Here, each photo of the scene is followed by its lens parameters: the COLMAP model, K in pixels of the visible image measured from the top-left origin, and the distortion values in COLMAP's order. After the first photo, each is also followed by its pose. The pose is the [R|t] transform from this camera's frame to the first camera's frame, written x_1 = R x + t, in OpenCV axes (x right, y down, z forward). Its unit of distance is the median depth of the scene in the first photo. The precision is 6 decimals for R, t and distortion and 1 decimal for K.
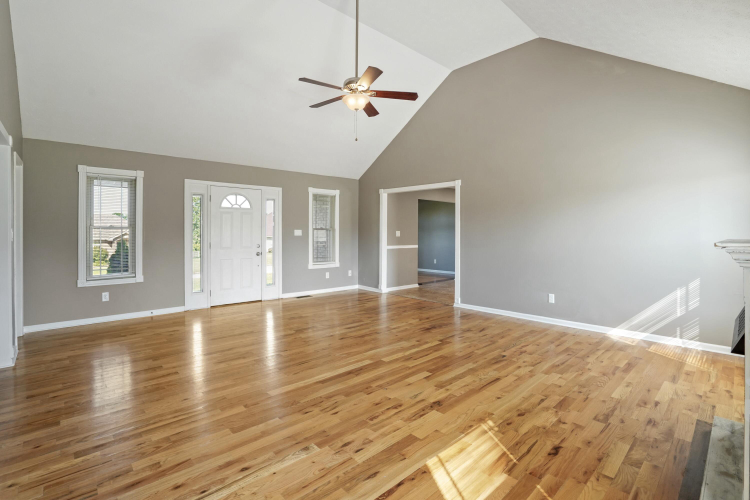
lens RADIAL K [[349.7, 0, 372.8], [0, 349.7, 234.4], [0, 0, 1]] dist [-0.061335, 0.019231]
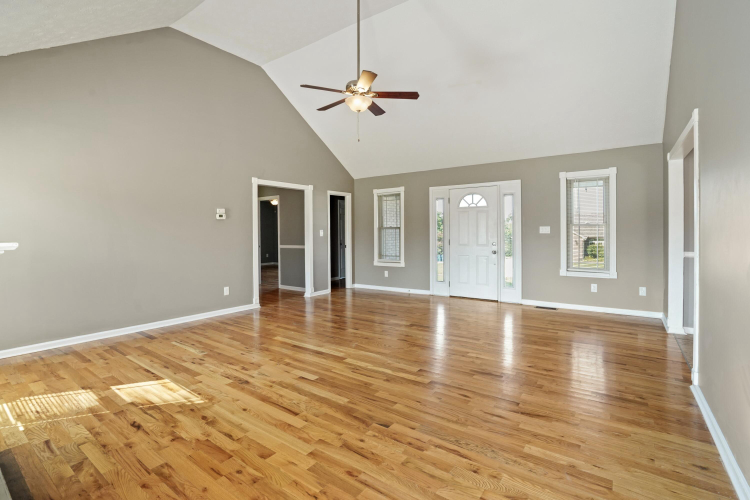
lens RADIAL K [[349.7, 0, 372.8], [0, 349.7, 234.4], [0, 0, 1]] dist [-0.061335, 0.019231]
pose [[0.206429, 0.003927, -0.978454, 0.952446], [0.003447, 0.999983, 0.004741, 0.000948], [0.978455, -0.004352, 0.206412, 0.817504]]
